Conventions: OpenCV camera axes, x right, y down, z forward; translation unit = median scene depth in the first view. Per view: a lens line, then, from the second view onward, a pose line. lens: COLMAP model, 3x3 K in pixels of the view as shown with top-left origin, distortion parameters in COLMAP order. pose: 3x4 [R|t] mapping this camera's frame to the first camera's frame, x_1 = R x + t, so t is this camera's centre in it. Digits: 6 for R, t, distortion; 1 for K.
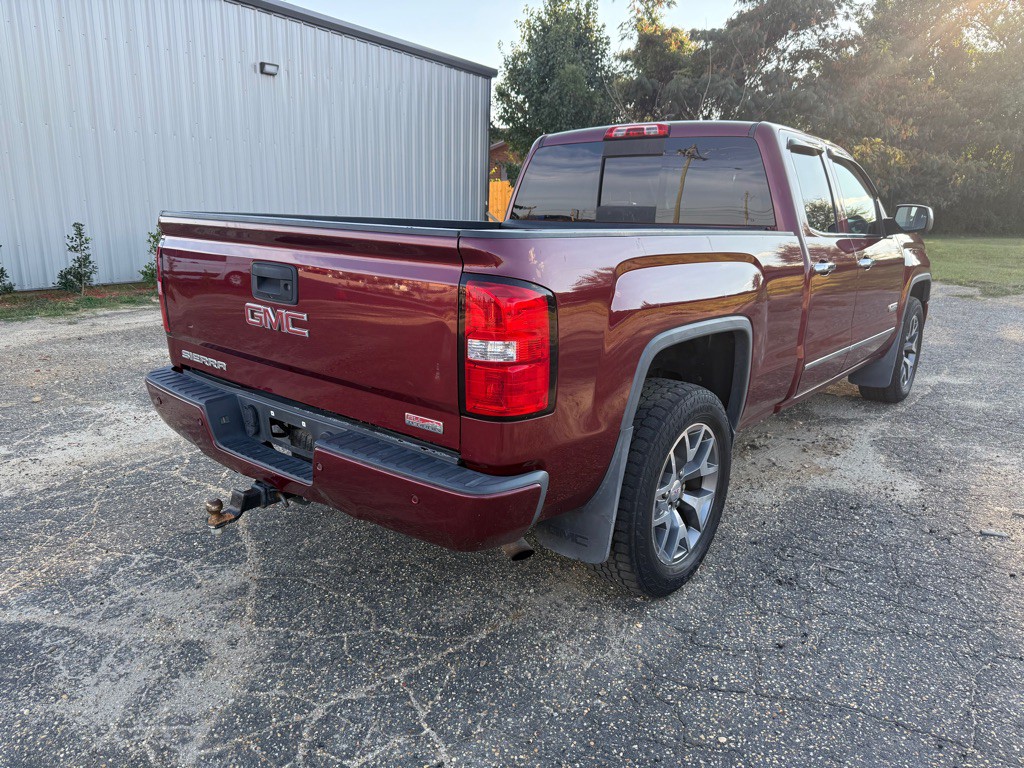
lens RADIAL K [[740.5, 0, 516.4], [0, 740.5, 386.1], [0, 0, 1]] dist [0.002497, -0.002995]
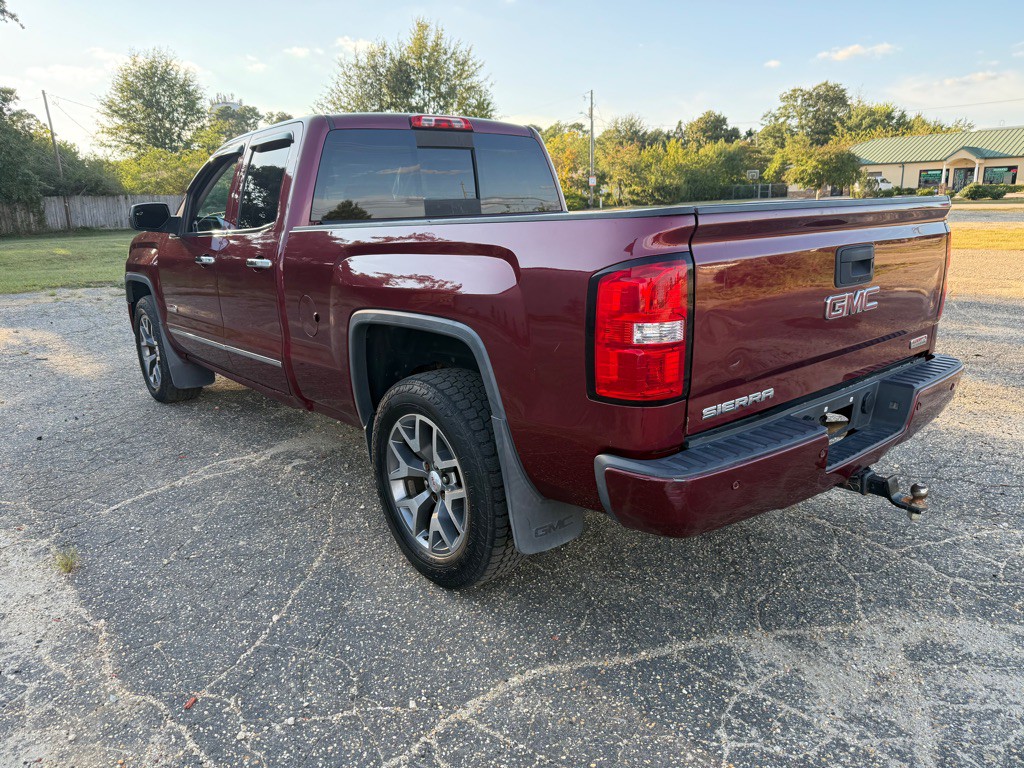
lens RADIAL K [[740.5, 0, 516.4], [0, 740.5, 386.1], [0, 0, 1]] dist [0.002497, -0.002995]
pose [[0.162093, -0.261484, 0.951500, -1.115728], [0.270306, 0.939135, 0.212038, -0.259085], [-0.949031, 0.222826, 0.222908, 1.002098]]
